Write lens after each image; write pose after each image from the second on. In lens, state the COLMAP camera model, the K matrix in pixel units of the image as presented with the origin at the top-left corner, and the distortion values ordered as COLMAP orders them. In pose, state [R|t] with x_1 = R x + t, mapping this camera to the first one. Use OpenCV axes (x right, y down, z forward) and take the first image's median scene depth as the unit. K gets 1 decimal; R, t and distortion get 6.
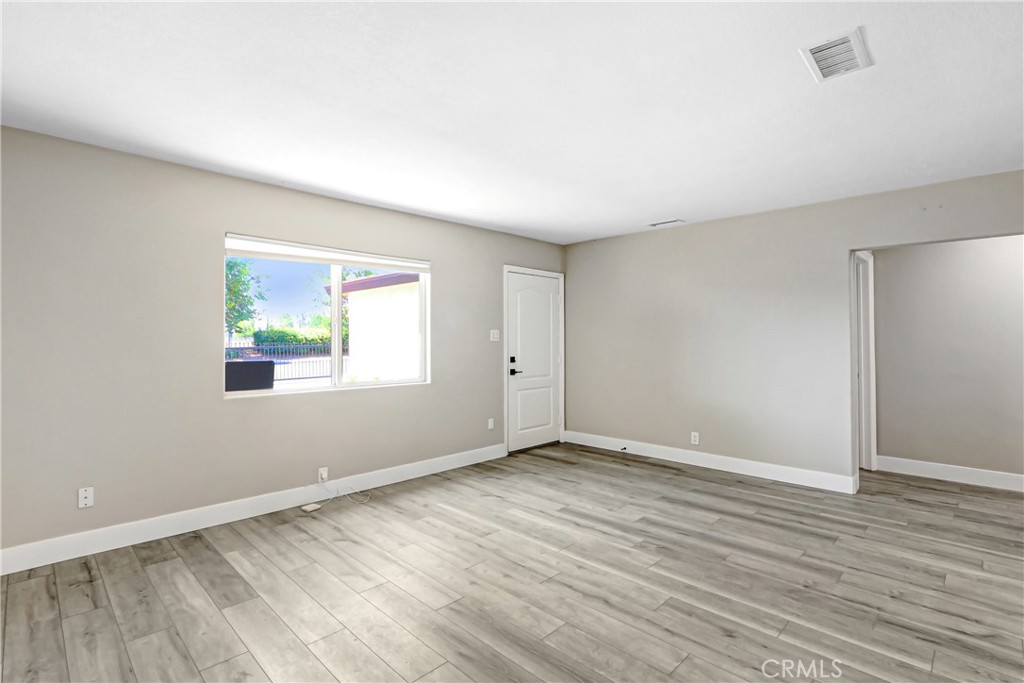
lens RADIAL K [[486.5, 0, 514.0], [0, 486.5, 339.0], [0, 0, 1]] dist [-0.015743, 0.000360]
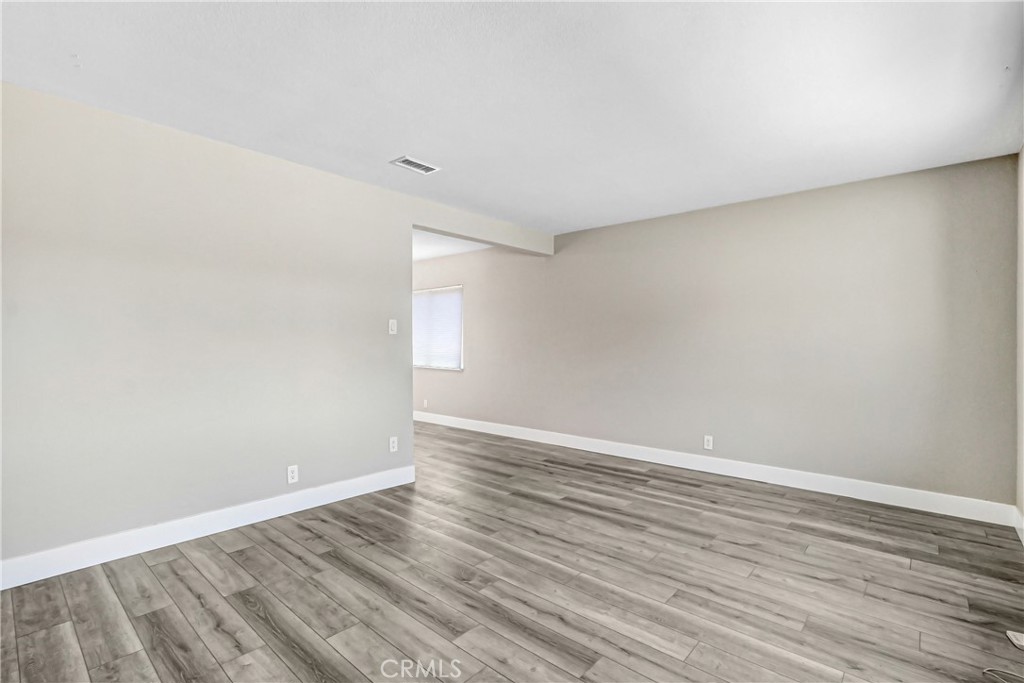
lens RADIAL K [[486.5, 0, 509.7], [0, 486.5, 340.3], [0, 0, 1]] dist [-0.015743, 0.000360]
pose [[-0.998898, -0.003256, -0.046814, 0.277950], [-0.003331, 0.999993, 0.001524, -0.007462], [0.046809, 0.001679, -0.998902, 1.966620]]
